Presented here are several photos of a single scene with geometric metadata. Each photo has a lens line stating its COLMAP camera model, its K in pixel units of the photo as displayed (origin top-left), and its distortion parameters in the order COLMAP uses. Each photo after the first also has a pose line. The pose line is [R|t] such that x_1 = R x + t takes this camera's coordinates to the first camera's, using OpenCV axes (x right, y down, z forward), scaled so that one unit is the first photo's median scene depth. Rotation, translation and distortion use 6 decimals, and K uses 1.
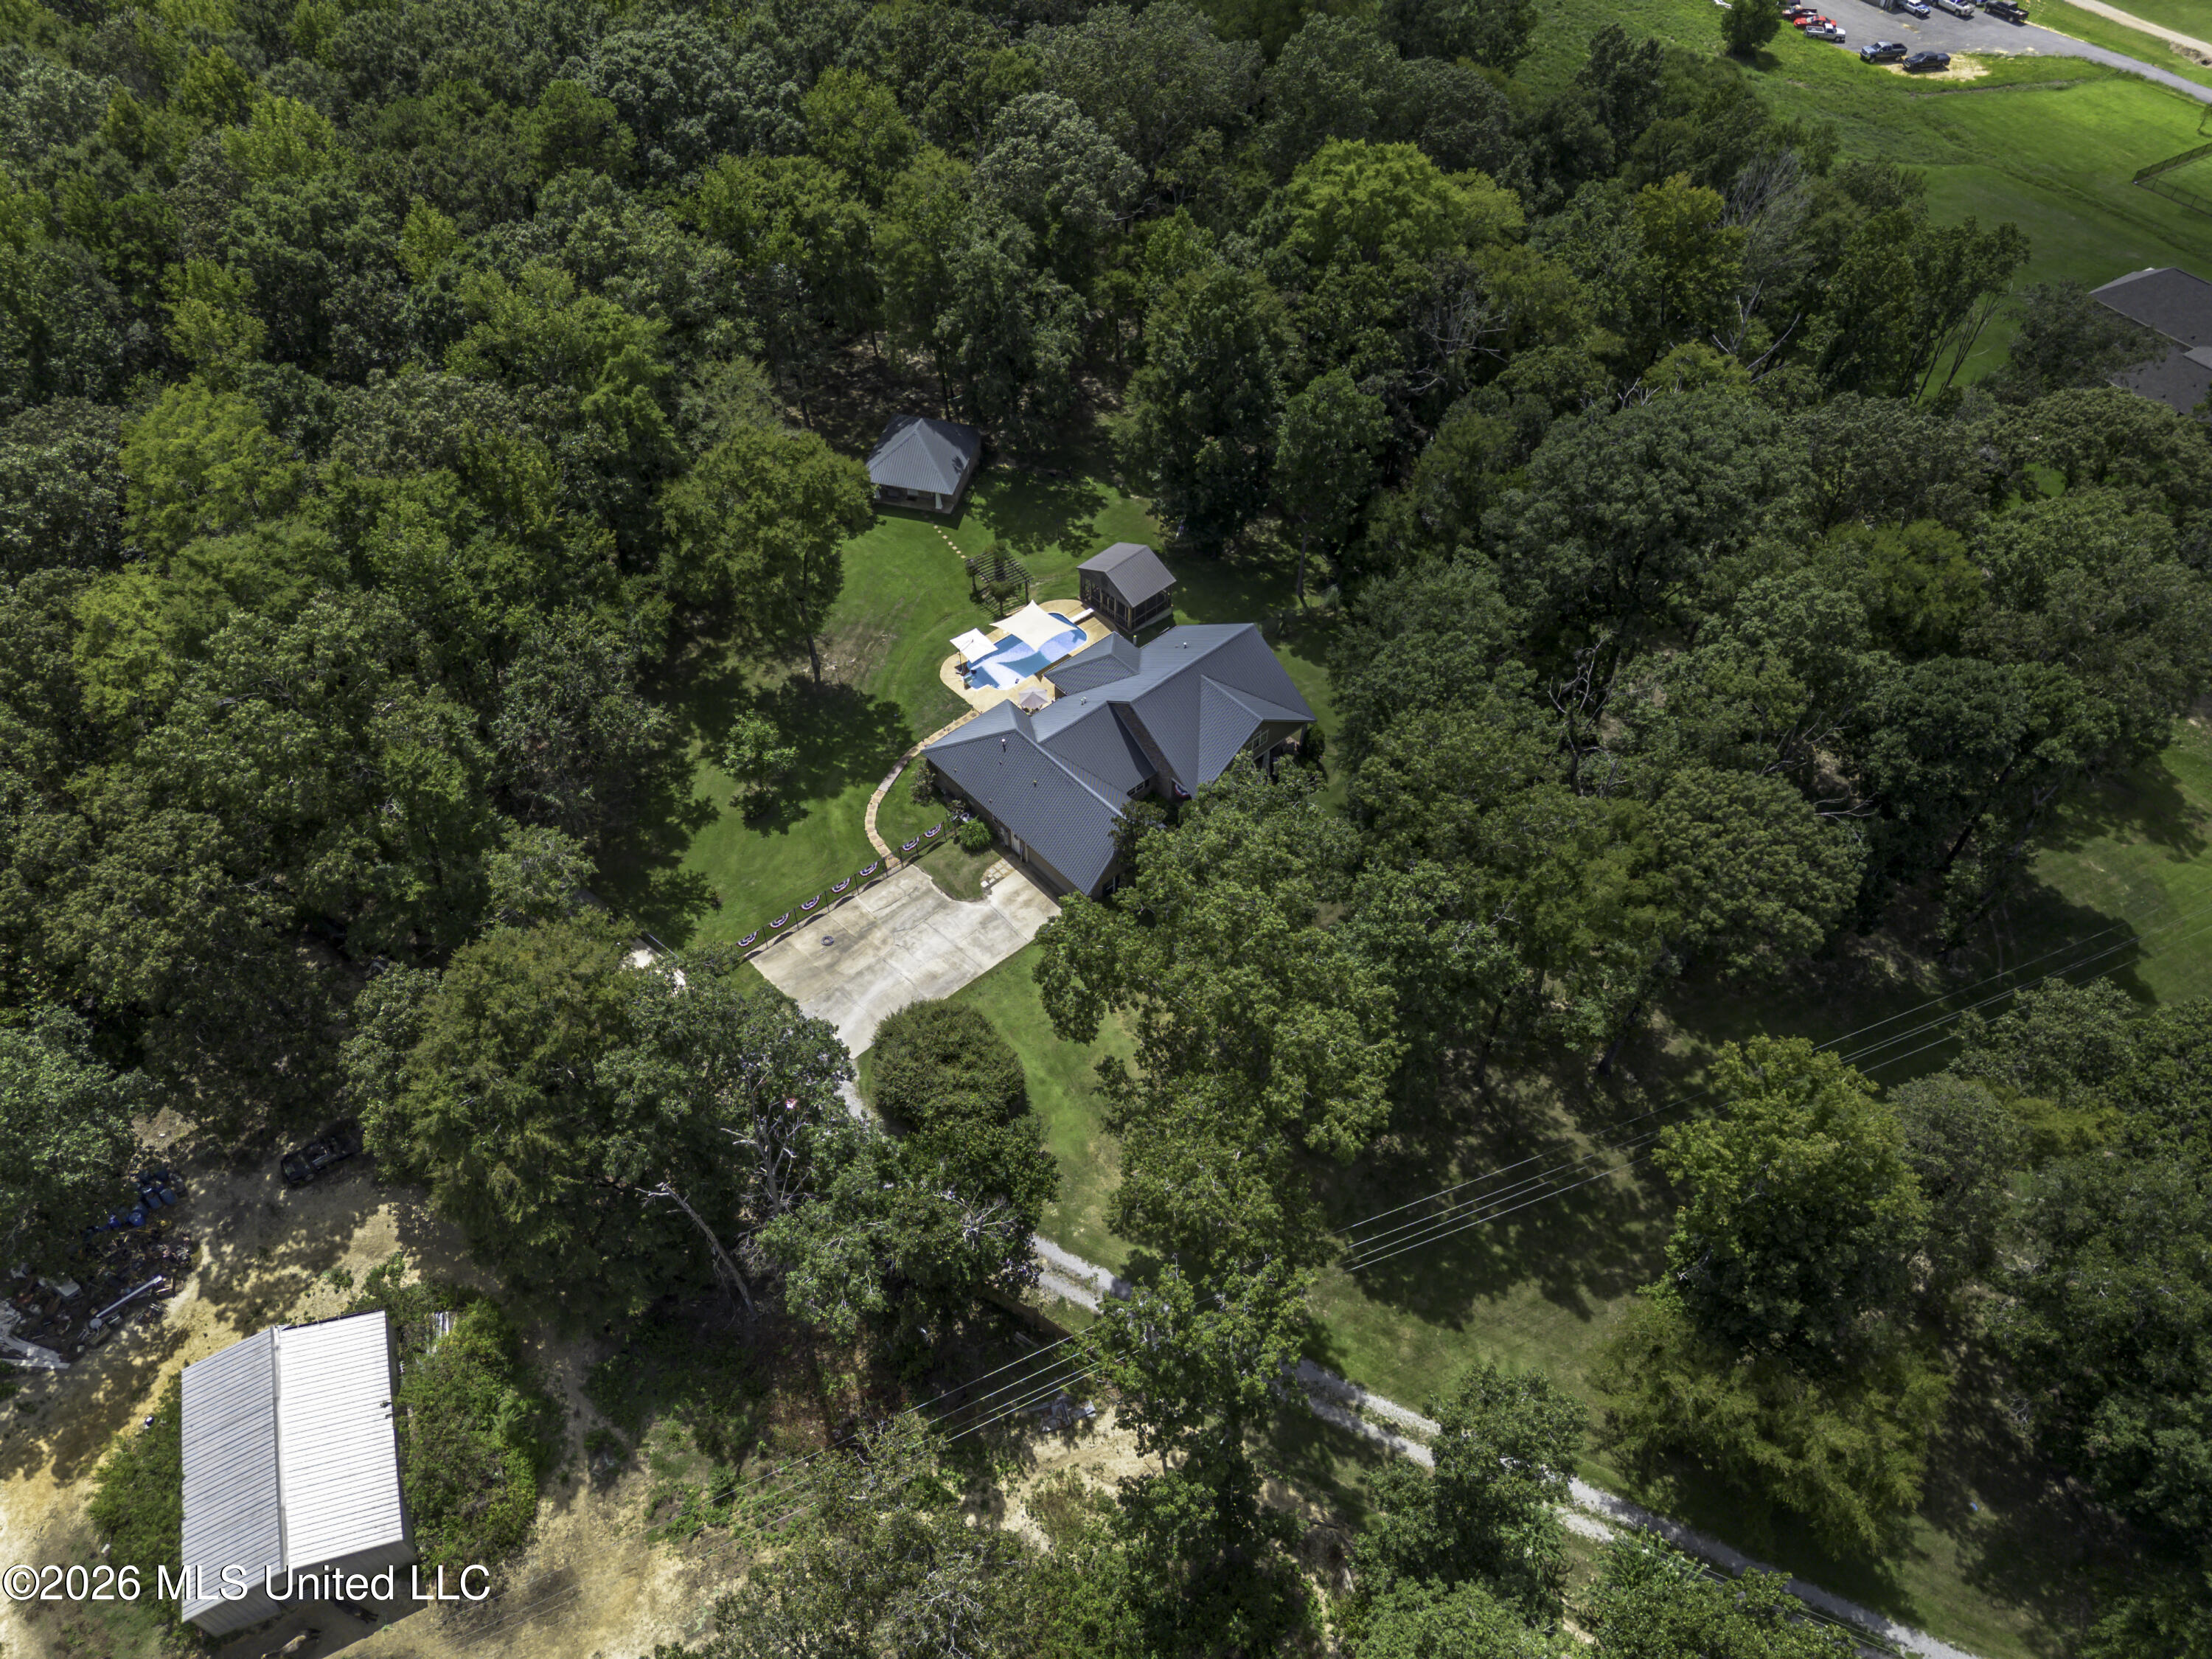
lens RADIAL K [[1562.1, 0, 1098.3], [0, 1562.1, 852.4], [0, 0, 1]] dist [0.052914, -0.029575]
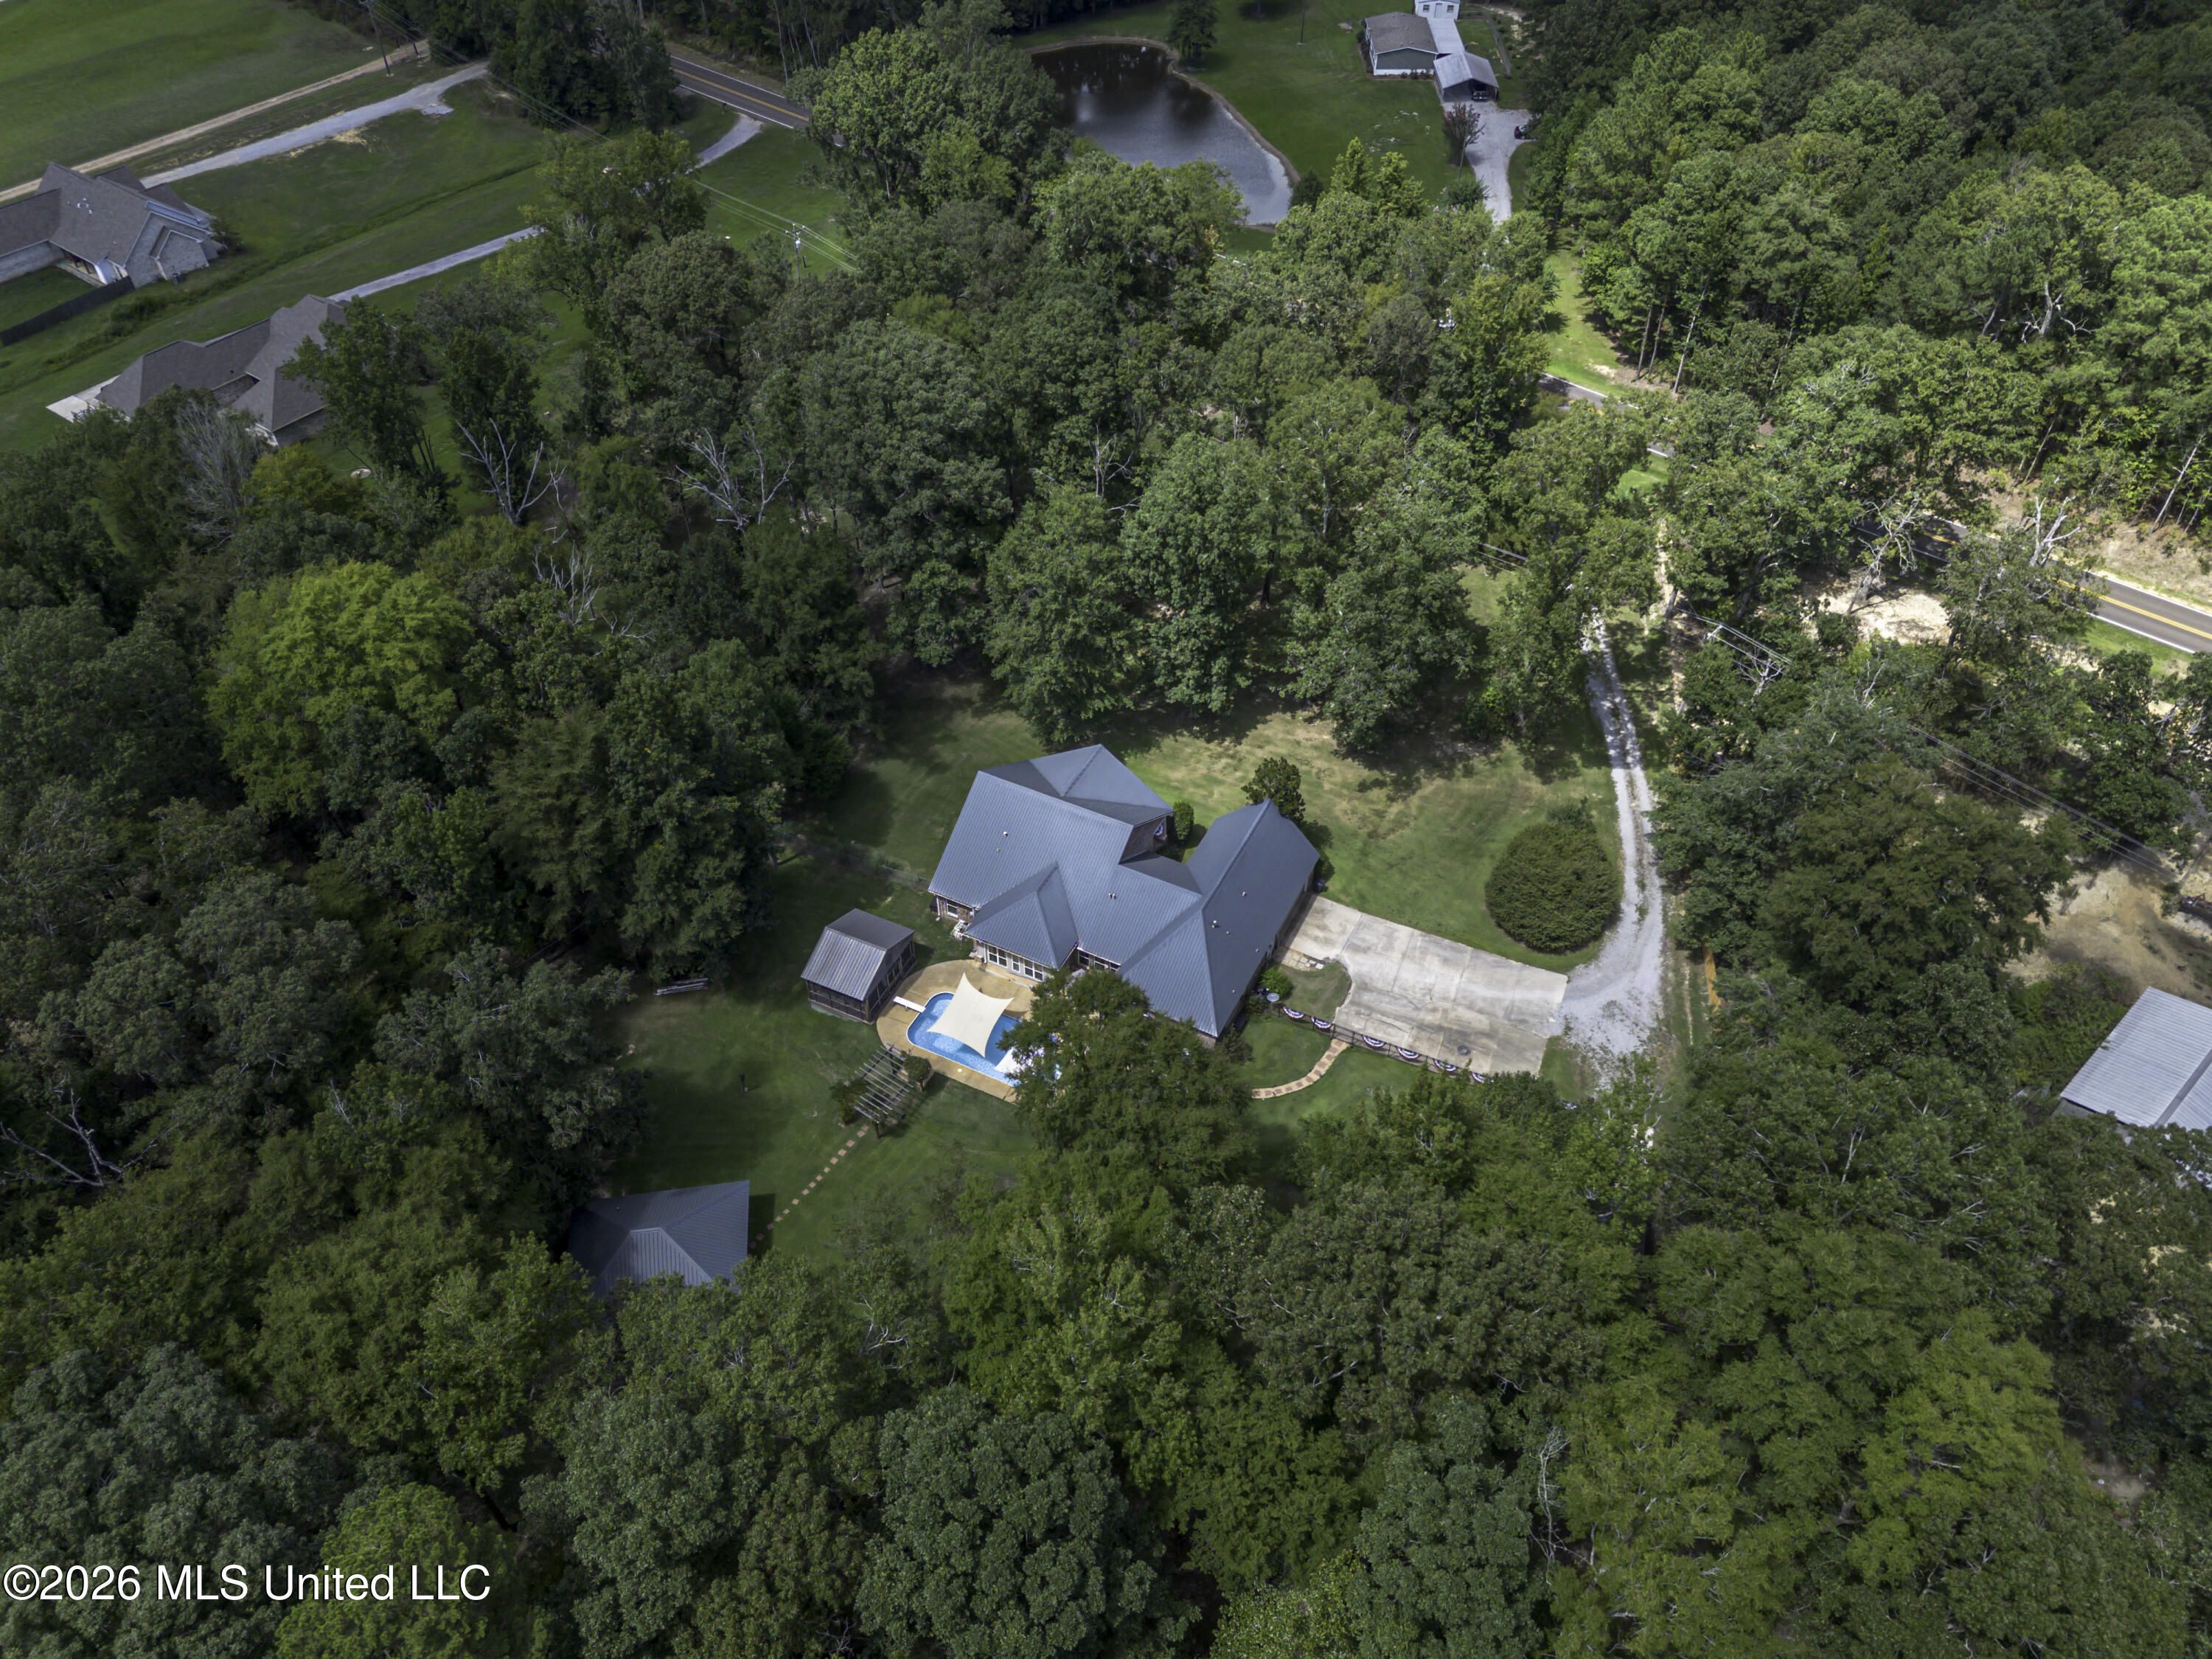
lens RADIAL K [[1562.7, 0, 1101.7], [0, 1562.7, 837.3], [0, 0, 1]] dist [0.057403, -0.045229]
pose [[-0.364365, -0.667311, 0.649565, -0.614876], [0.701237, 0.262374, 0.662892, -0.760608], [-0.612784, 0.697034, 0.372344, 0.645661]]
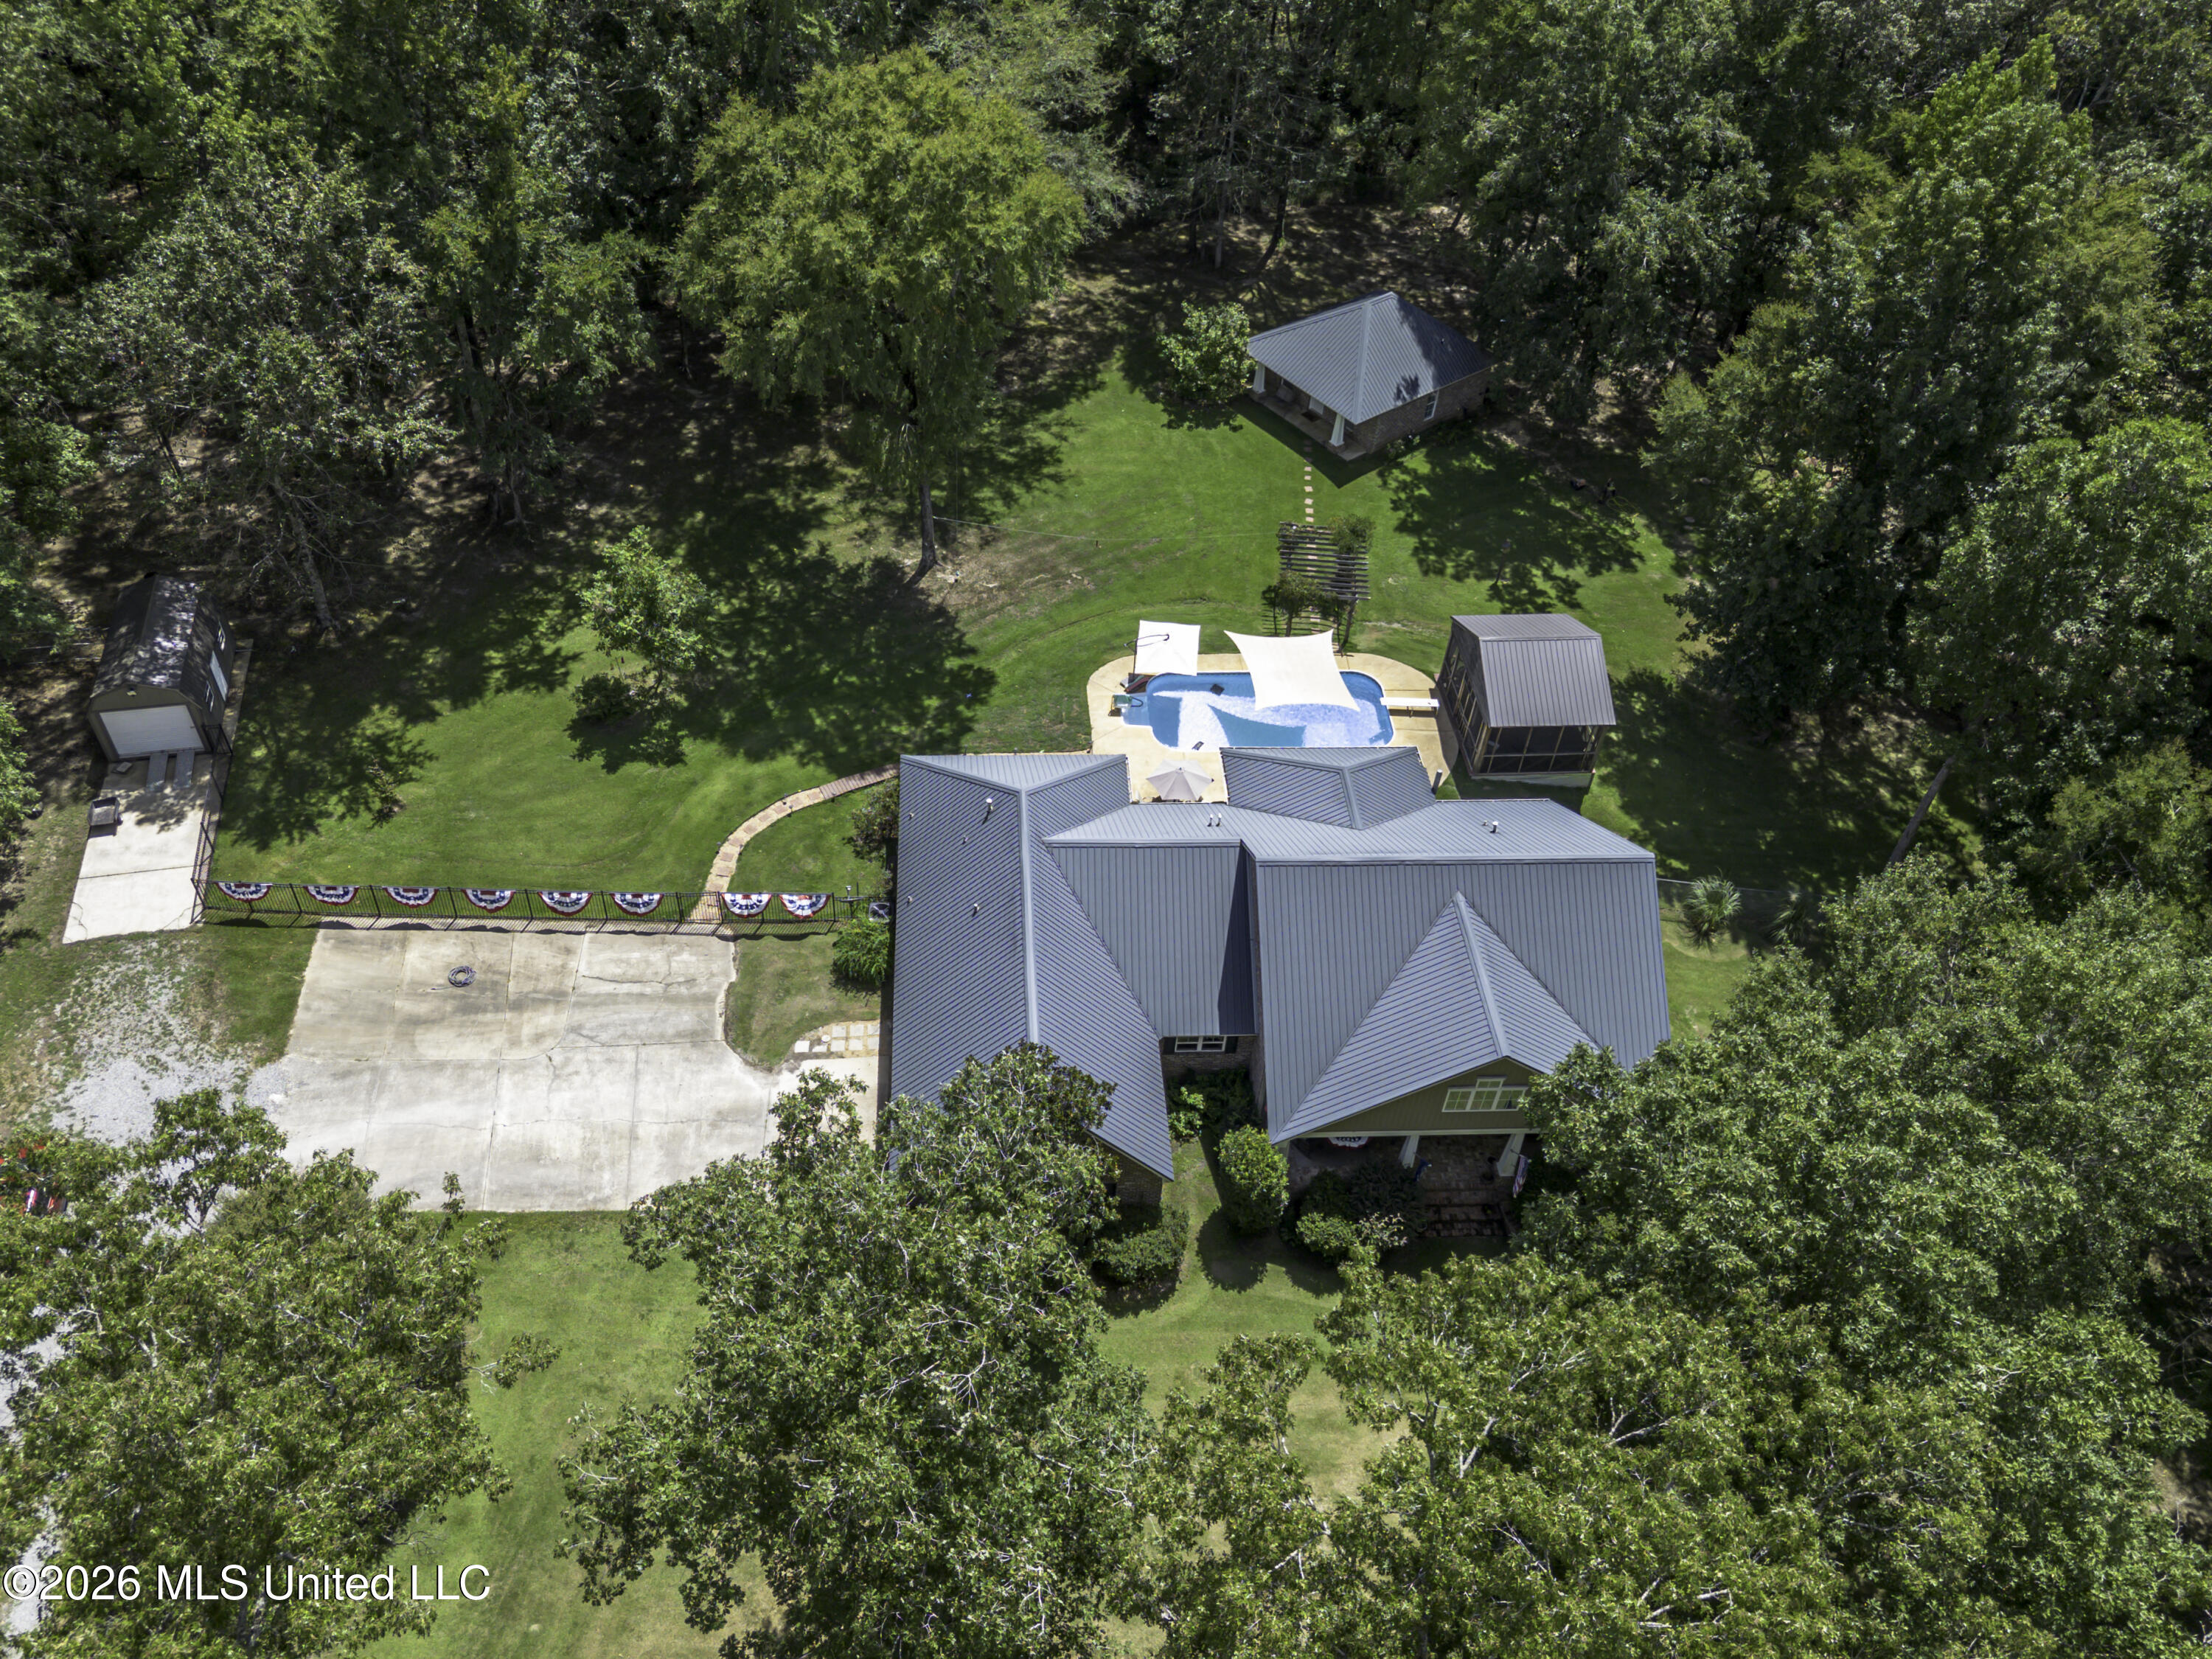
lens RADIAL K [[1692.5, 0, 1106.0], [0, 1692.5, 829.5], [0, 0, 1]] dist [0.040135, -0.001526]
pose [[0.786004, 0.466336, -0.405868, 0.175990], [-0.496683, 0.867243, 0.034572, -0.099490], [0.368108, 0.174414, 0.913278, 0.546727]]
